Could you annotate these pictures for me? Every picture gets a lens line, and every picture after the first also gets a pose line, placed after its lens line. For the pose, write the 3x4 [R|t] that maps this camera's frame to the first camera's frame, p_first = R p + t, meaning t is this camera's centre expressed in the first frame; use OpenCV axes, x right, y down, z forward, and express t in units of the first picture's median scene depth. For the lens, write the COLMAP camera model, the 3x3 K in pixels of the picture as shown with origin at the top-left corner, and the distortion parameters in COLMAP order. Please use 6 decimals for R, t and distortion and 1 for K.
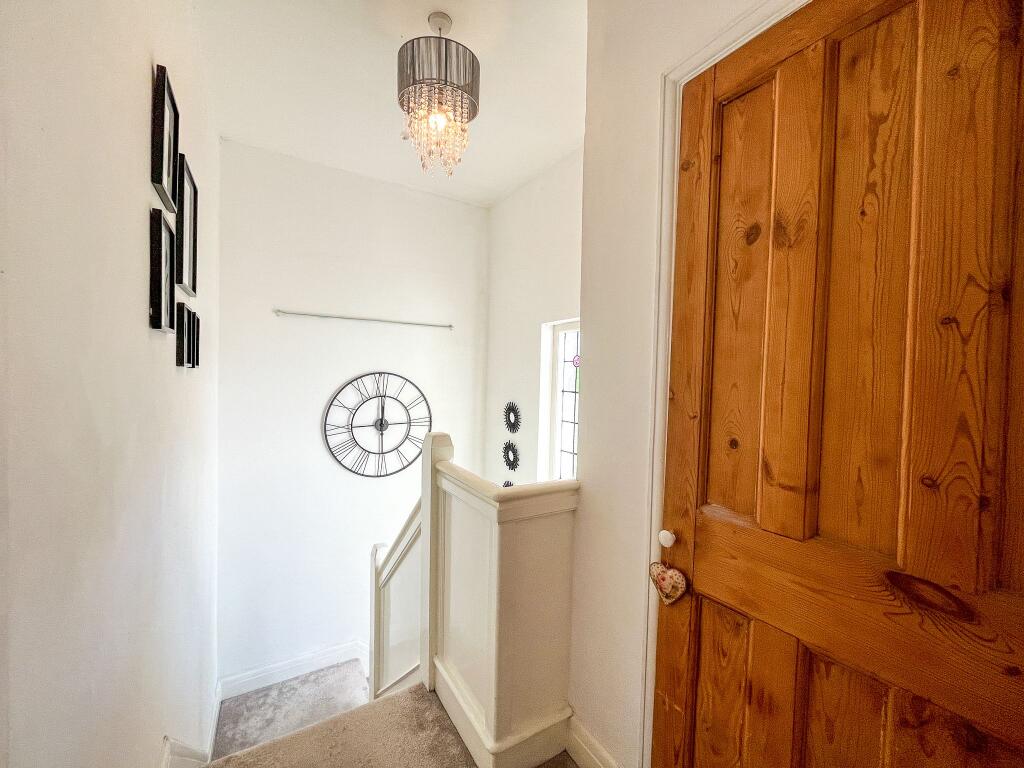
lens RADIAL K [[412.3, 0, 509.8], [0, 412.3, 386.4], [0, 0, 1]] dist [-0.001045, -0.000021]
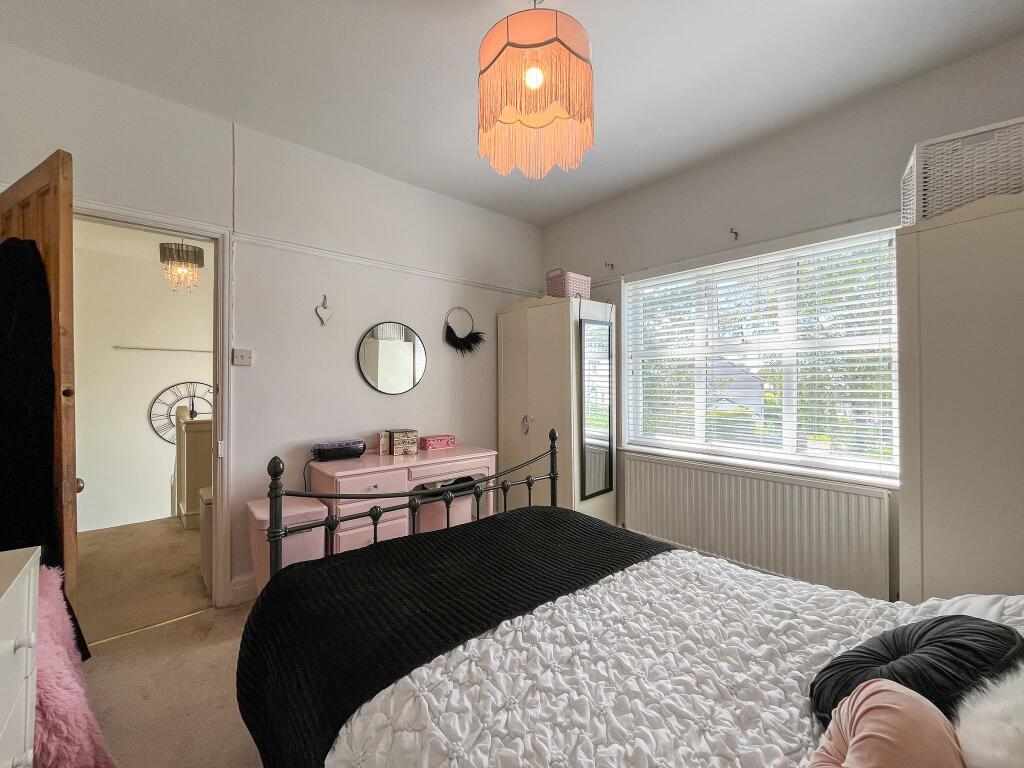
lens RADIAL K [[412.3, 0, 513.8], [0, 412.3, 382.5], [0, 0, 1]] dist [-0.001045, -0.000021]
pose [[0.985327, -0.020247, 0.169474, 0.703421], [0.023726, 0.999547, -0.018530, 0.029976], [-0.169022, 0.022279, 0.985361, -0.870222]]
